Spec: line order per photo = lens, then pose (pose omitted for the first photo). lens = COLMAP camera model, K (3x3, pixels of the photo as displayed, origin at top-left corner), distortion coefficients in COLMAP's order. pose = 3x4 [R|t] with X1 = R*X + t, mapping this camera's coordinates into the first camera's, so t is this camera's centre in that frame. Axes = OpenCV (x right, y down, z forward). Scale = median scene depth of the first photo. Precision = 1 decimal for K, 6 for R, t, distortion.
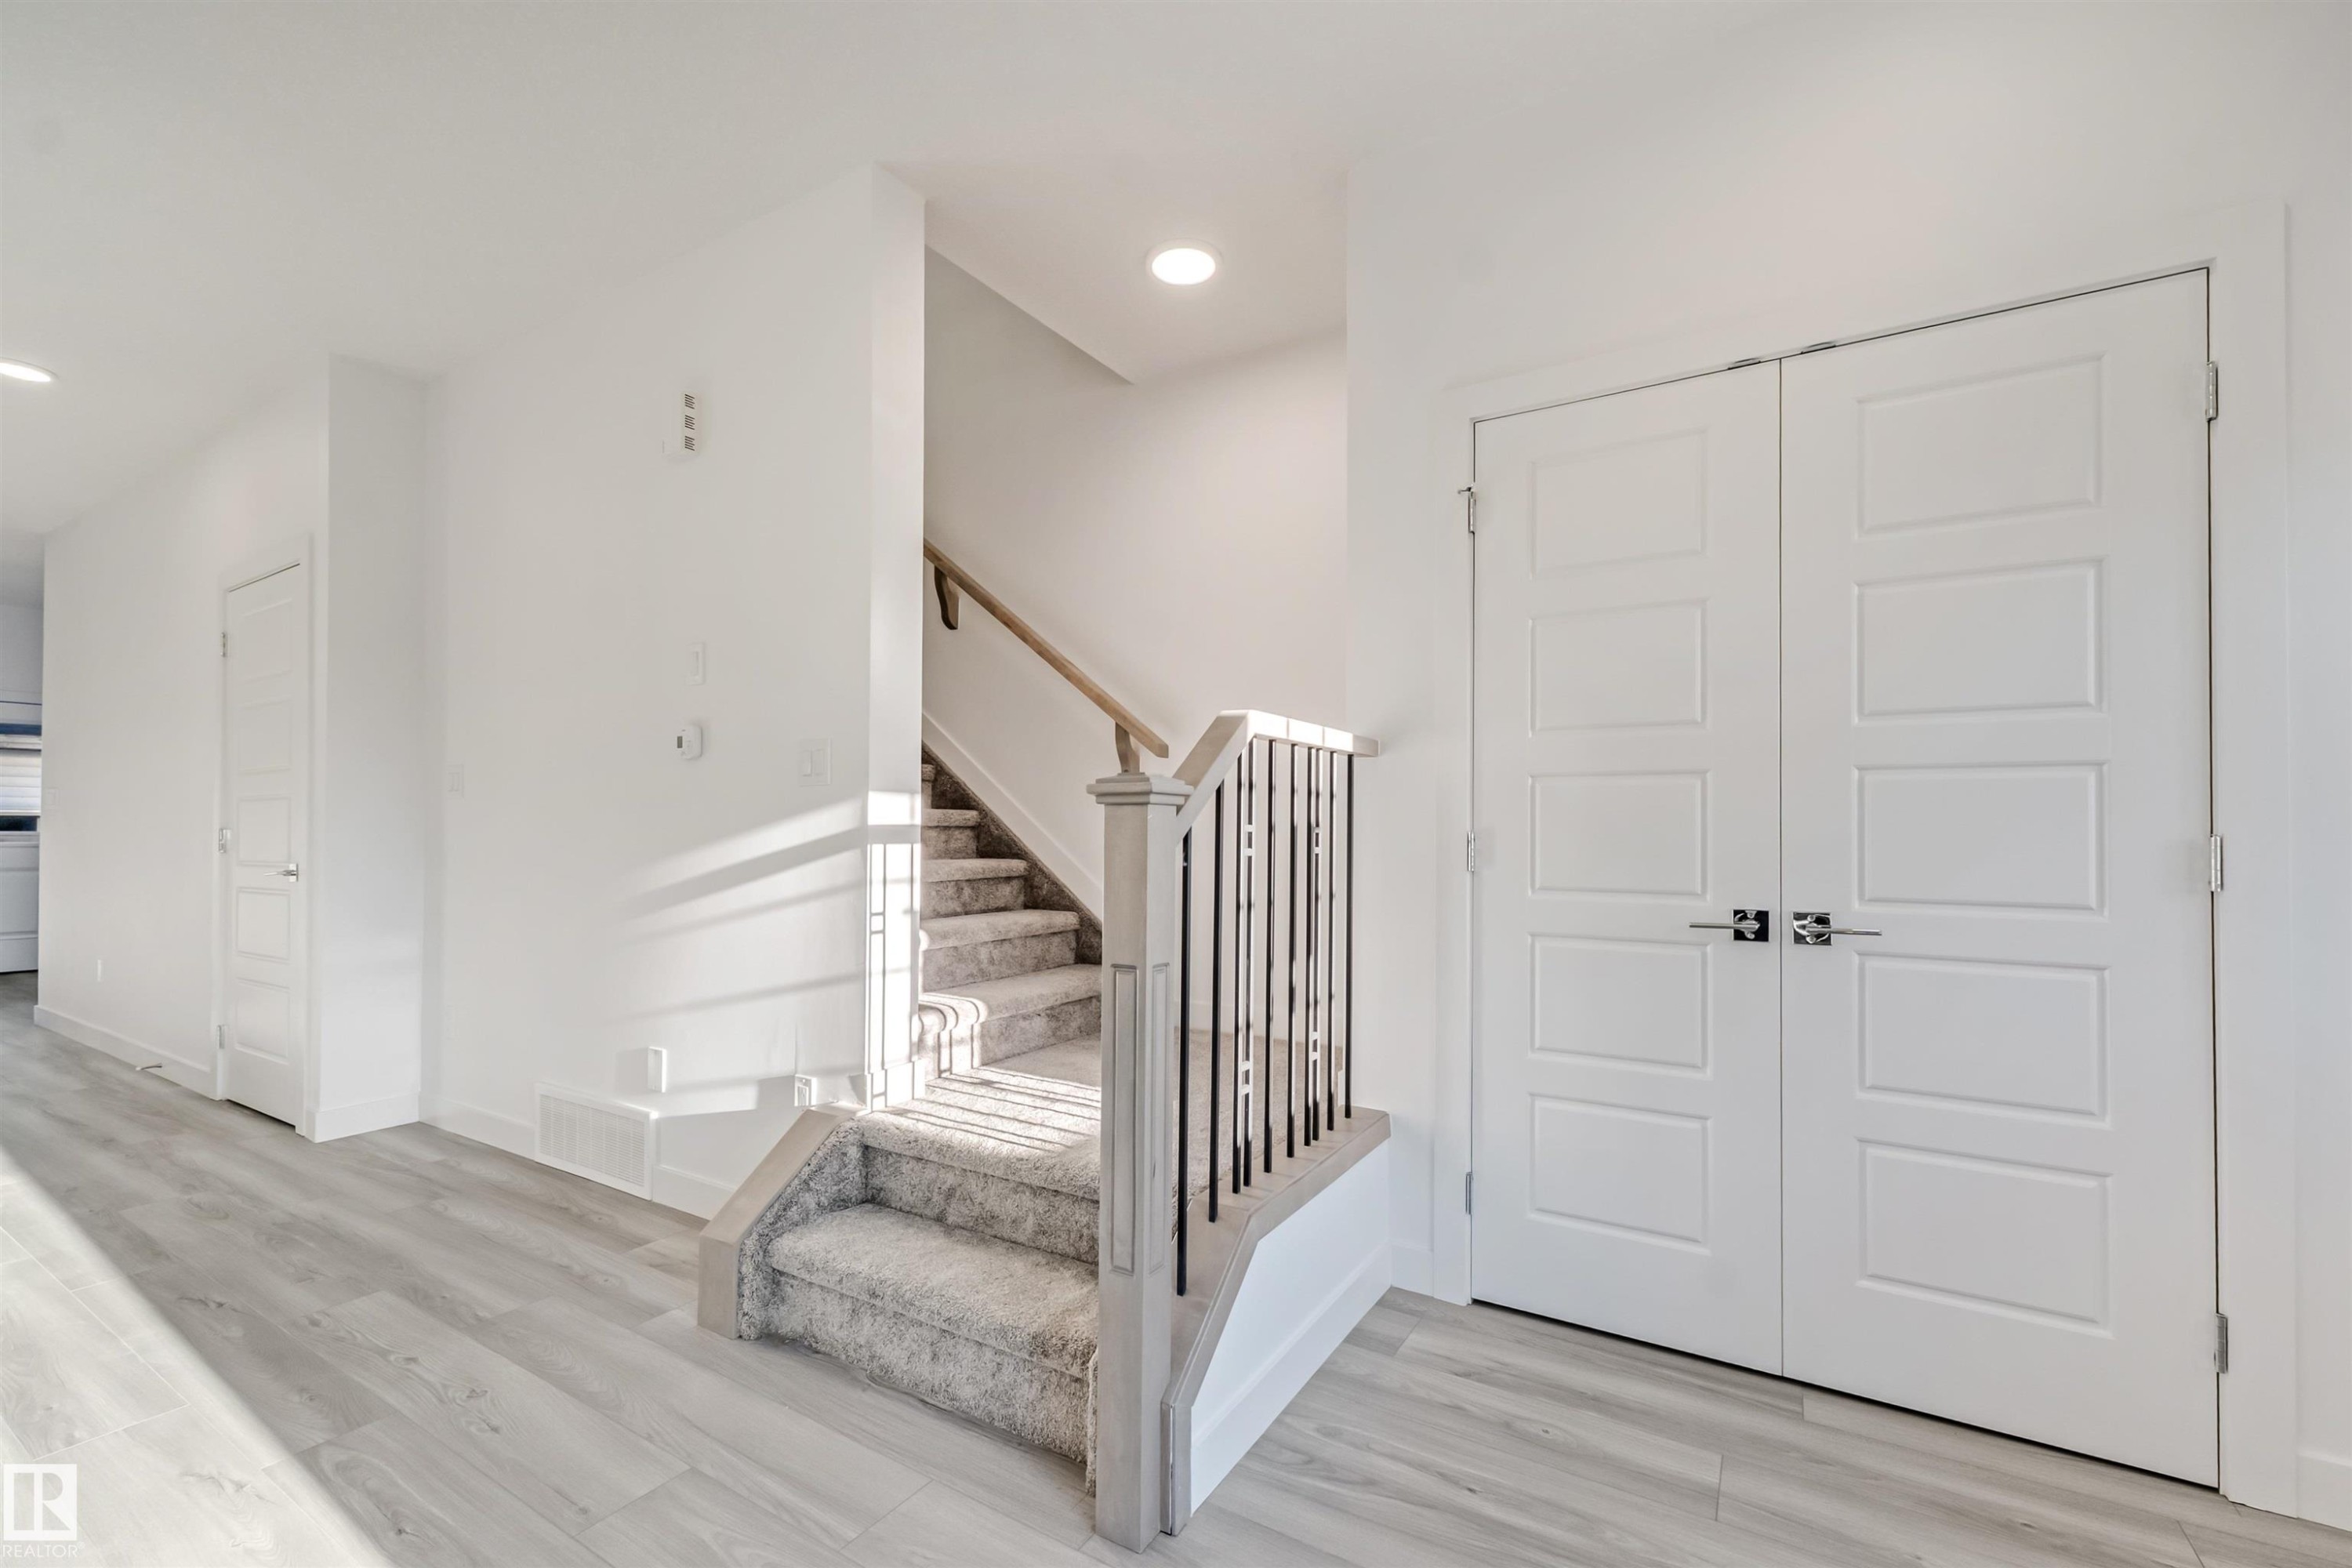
lens RADIAL K [[984.8, 0, 1173.2], [0, 984.8, 806.3], [0, 0, 1]] dist [0.001329, 0.000379]
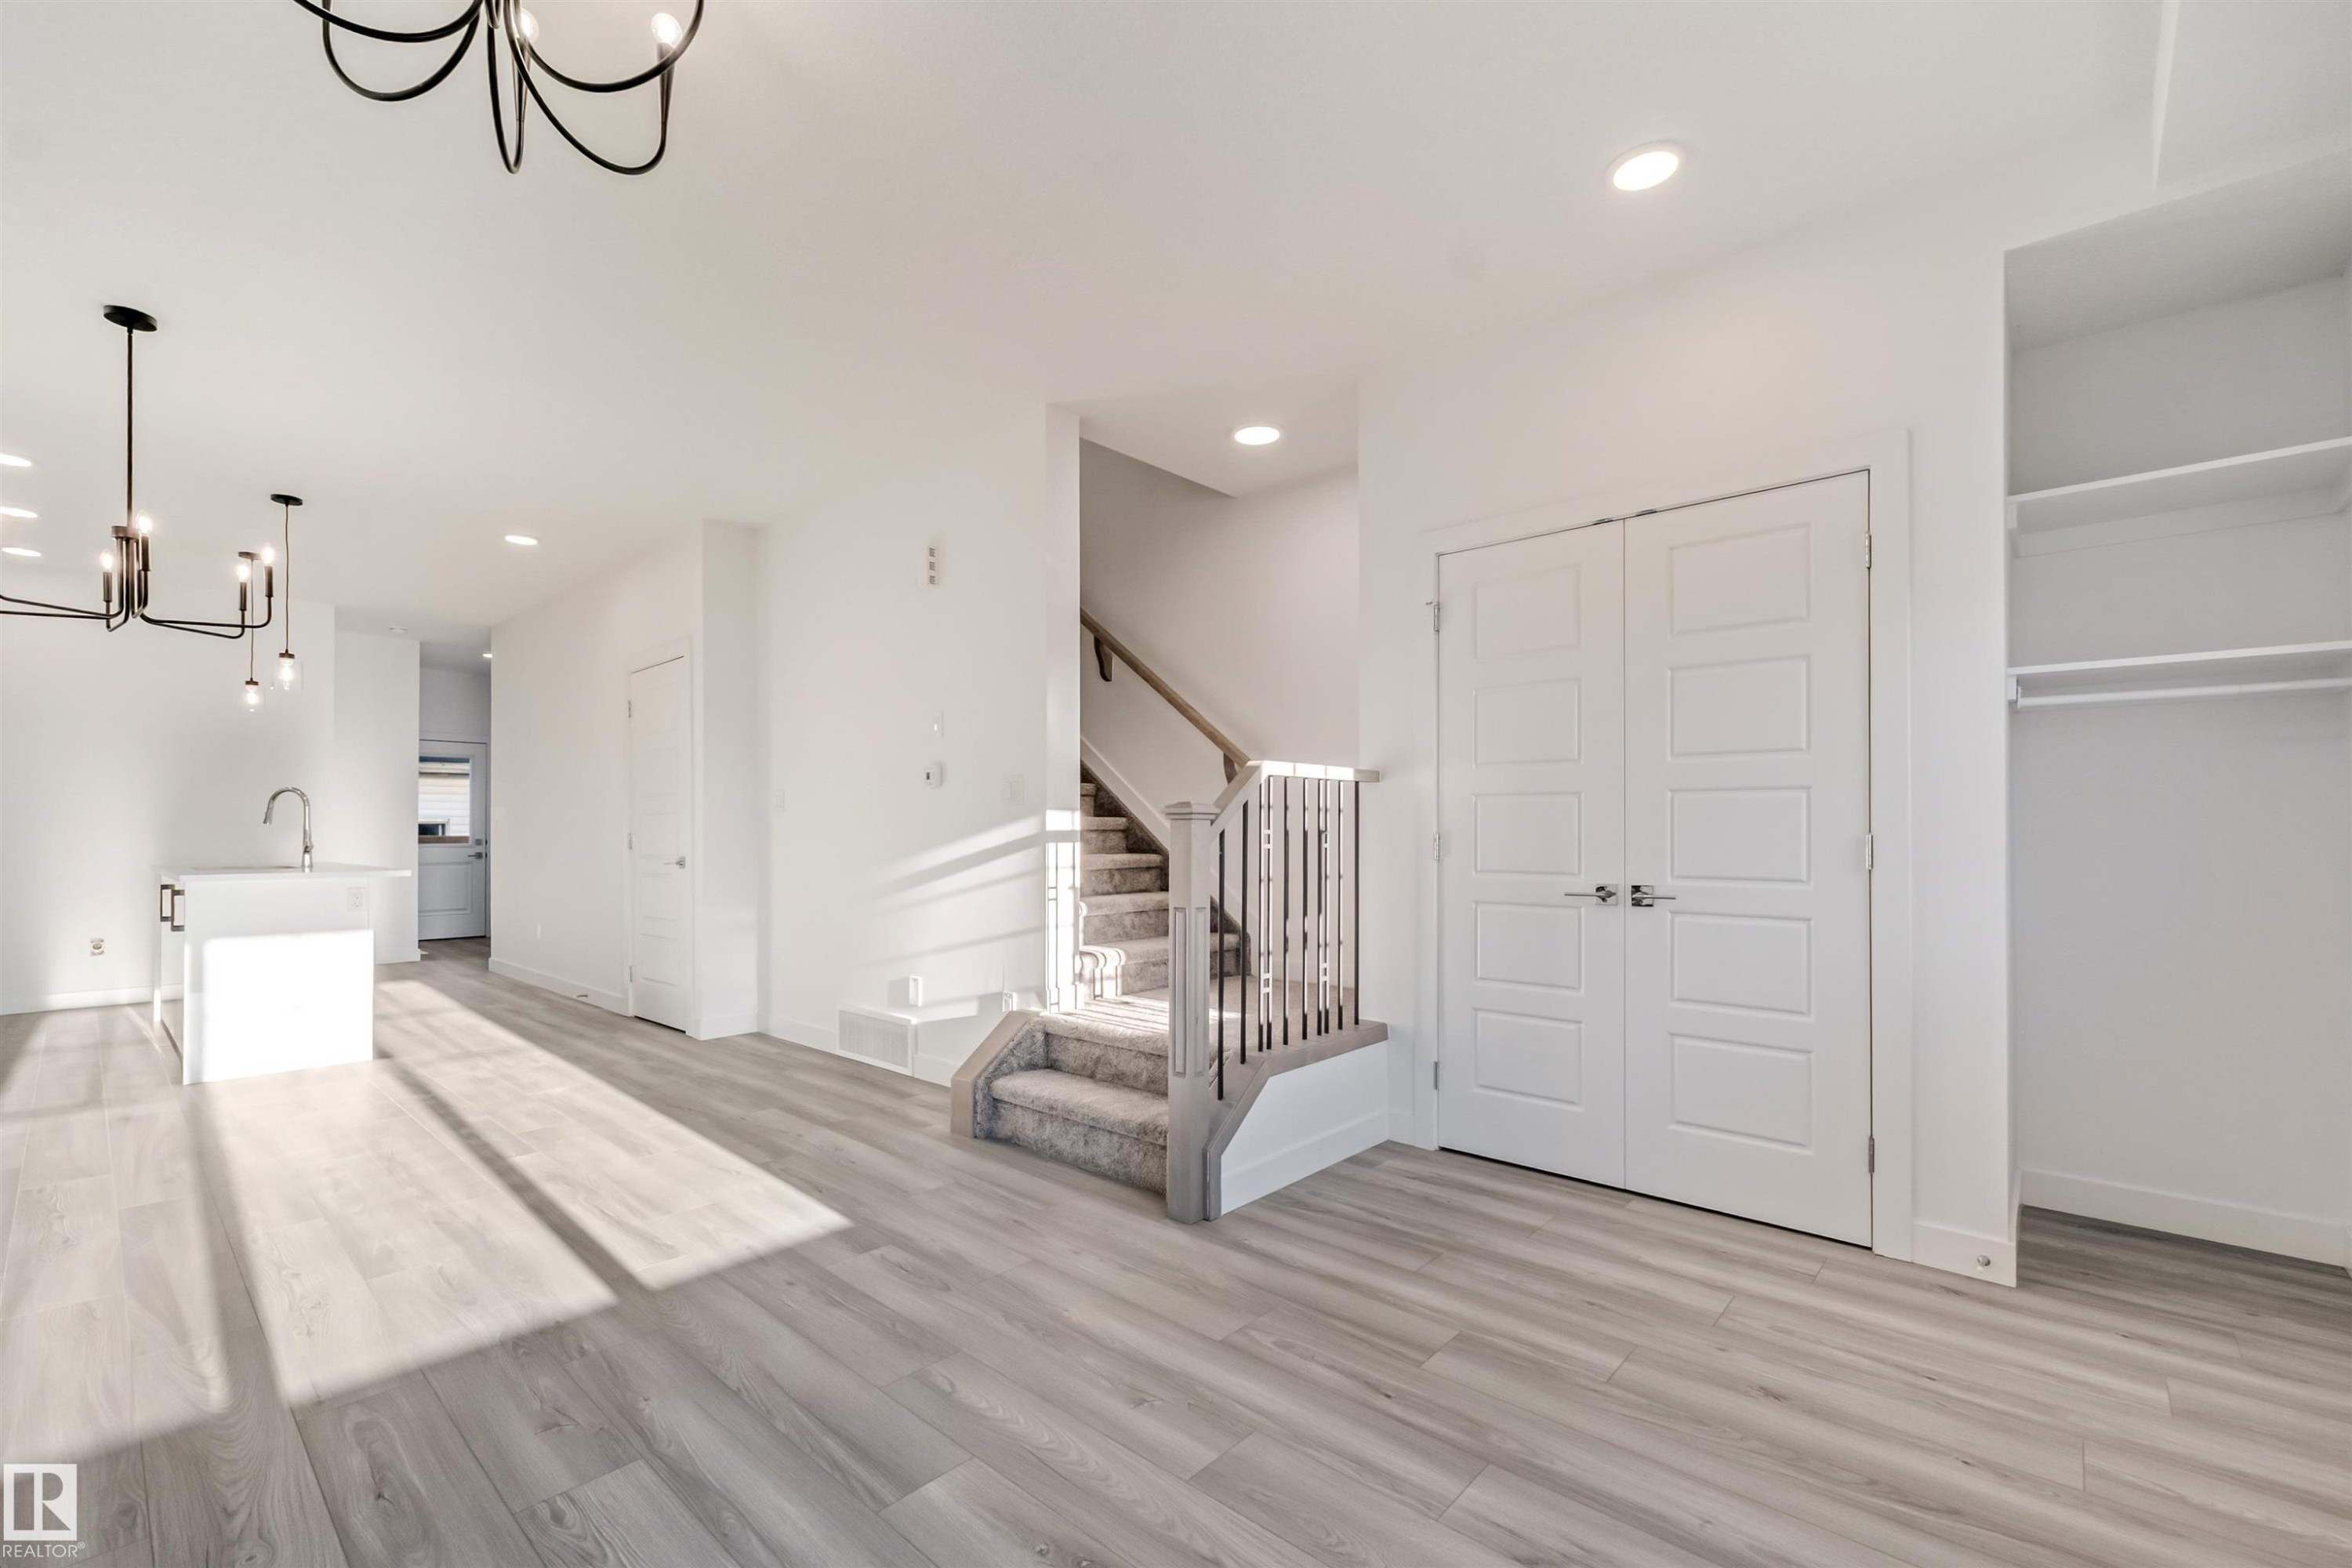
lens RADIAL K [[984.8, 0, 1174.1], [0, 984.8, 793.6], [0, 0, 1]] dist [0.001329, 0.000379]
pose [[0.984570, -0.012080, -0.174576, 0.181541], [0.009957, 0.999866, -0.013027, -0.019177], [0.174710, 0.011088, 0.984558, -0.560874]]
